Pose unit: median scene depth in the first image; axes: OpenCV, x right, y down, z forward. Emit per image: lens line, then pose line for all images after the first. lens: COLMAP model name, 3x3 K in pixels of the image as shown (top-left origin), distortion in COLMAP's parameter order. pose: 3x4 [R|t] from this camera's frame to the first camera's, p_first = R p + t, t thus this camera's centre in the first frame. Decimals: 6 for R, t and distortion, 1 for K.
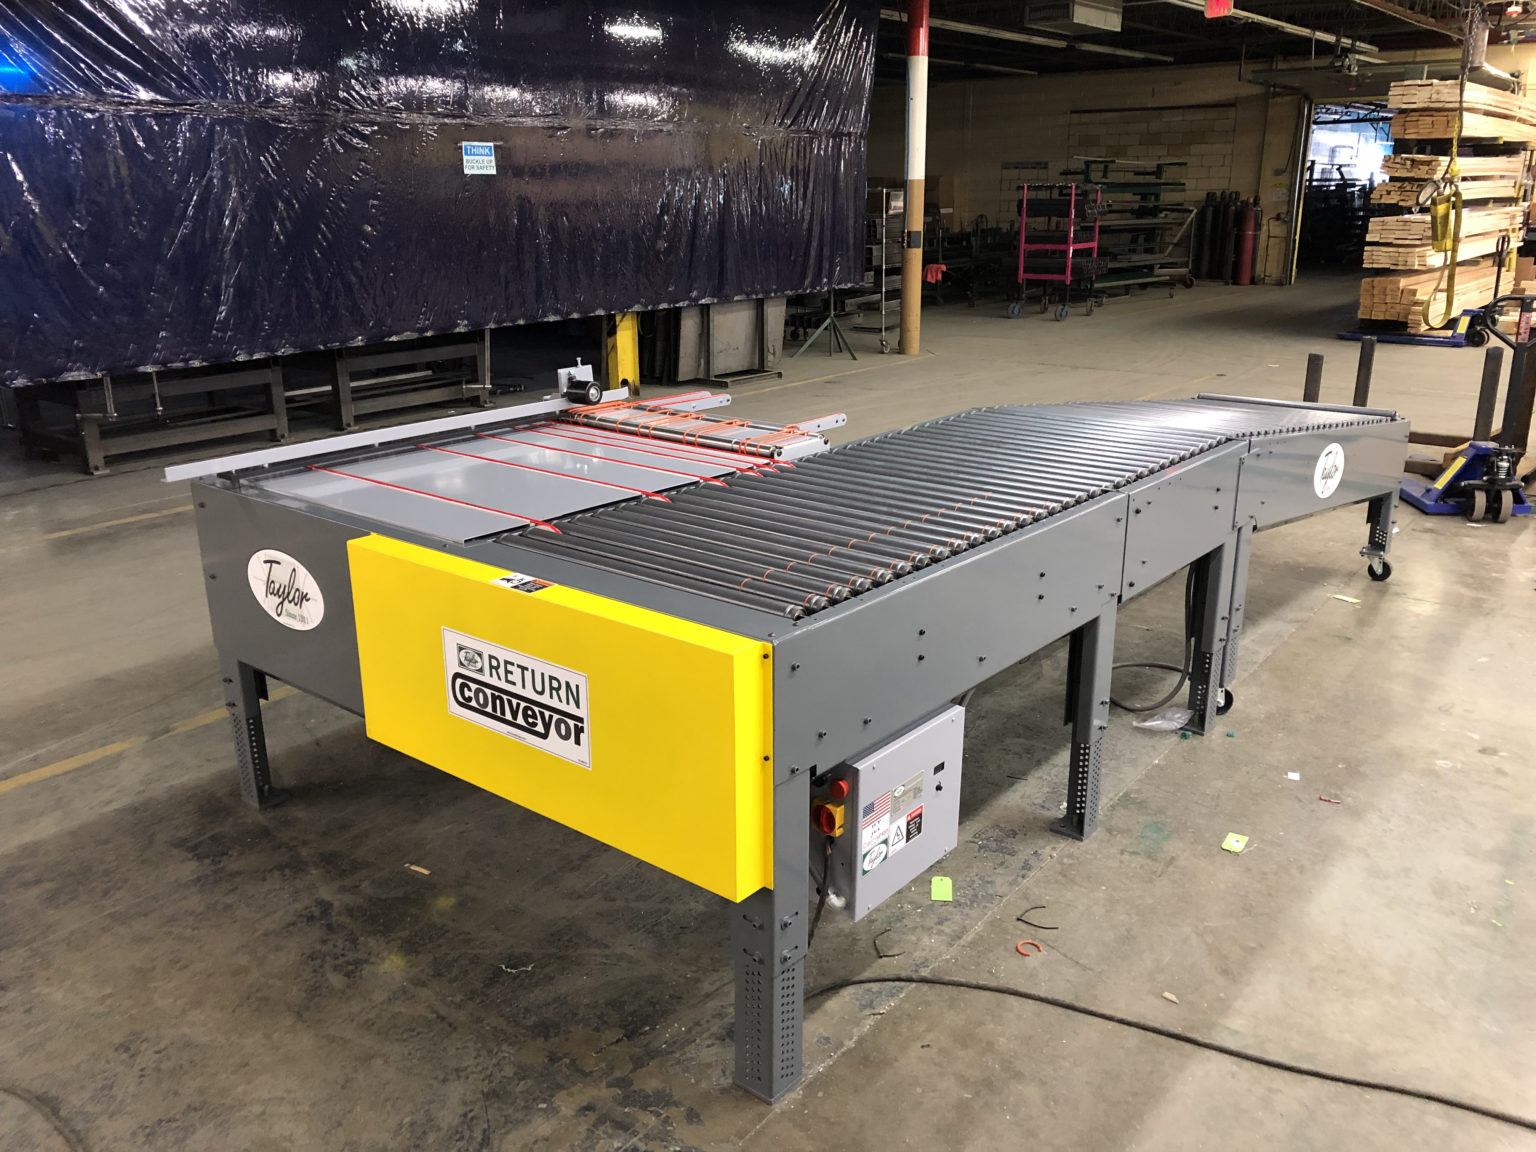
lens RADIAL K [[1270.1, 0, 781.6], [0, 1270.1, 569.6], [0, 0, 1]] dist [0.035722, -0.041291]
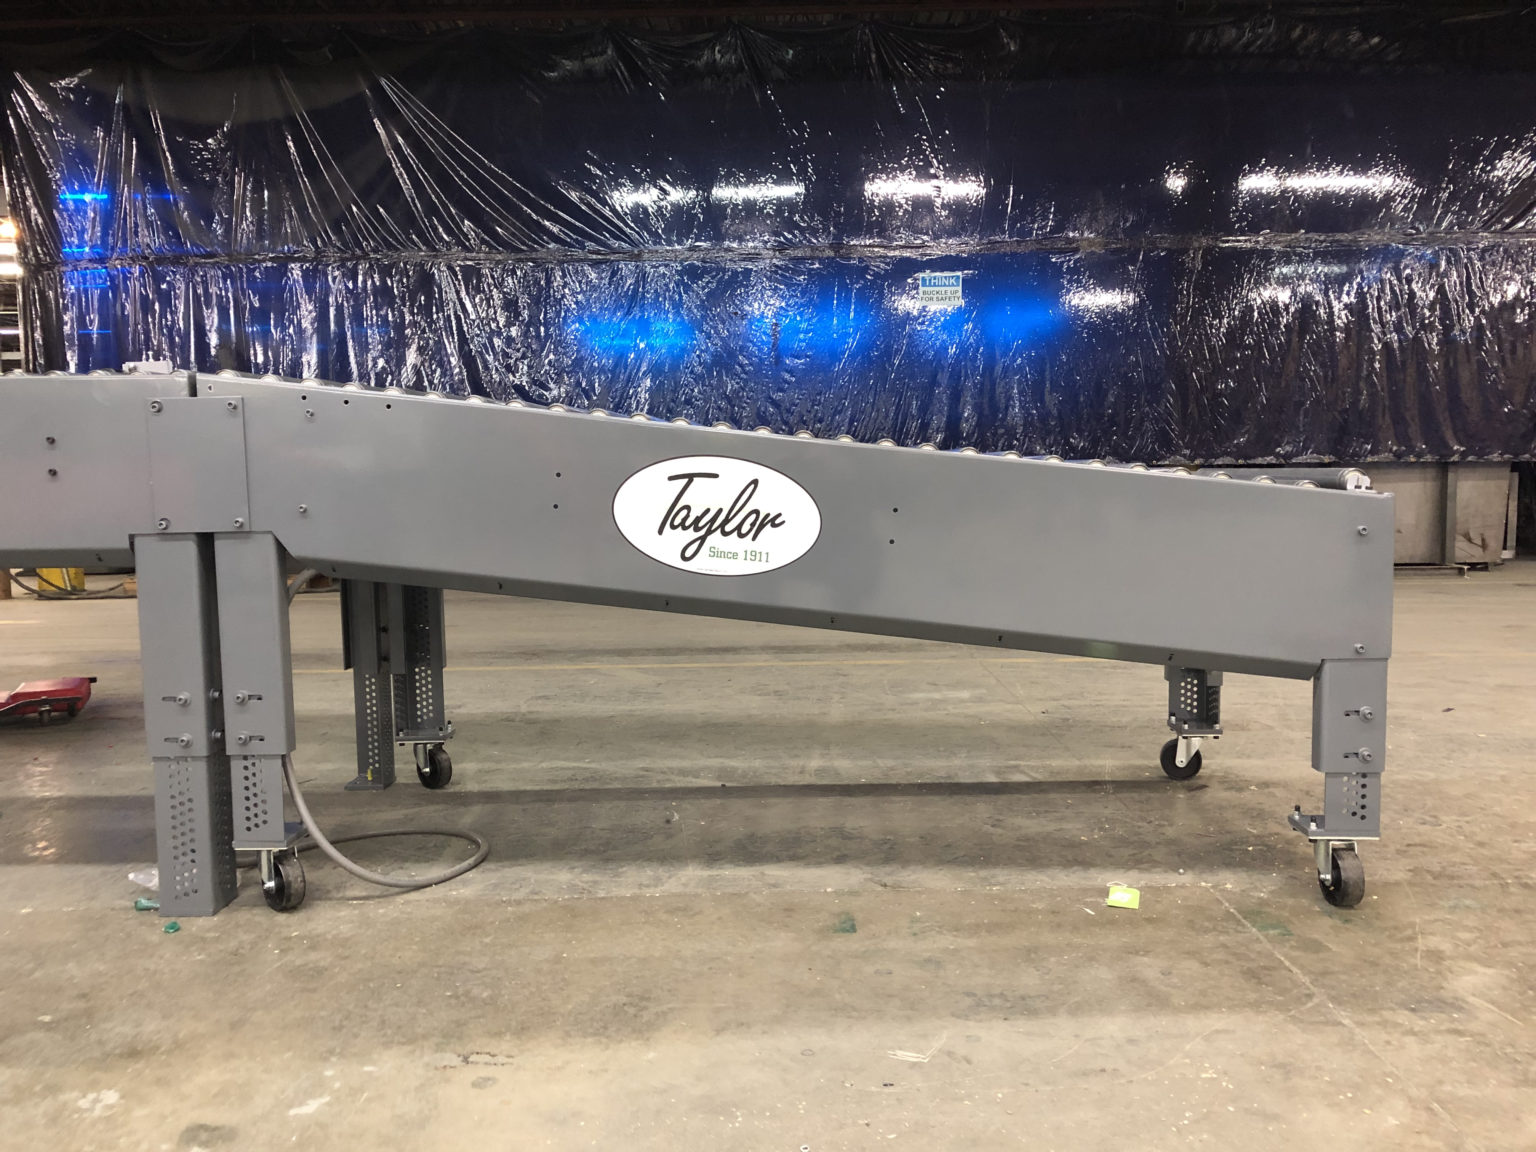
lens RADIAL K [[1270.1, 0, 781.6], [0, 1270.1, 569.6], [0, 0, 1]] dist [0.035722, -0.041291]
pose [[0.597353, 0.056306, -0.800000, 0.755052], [-0.217629, 0.971482, -0.094126, -0.018489], [0.771886, 0.230329, 0.592572, 0.686031]]
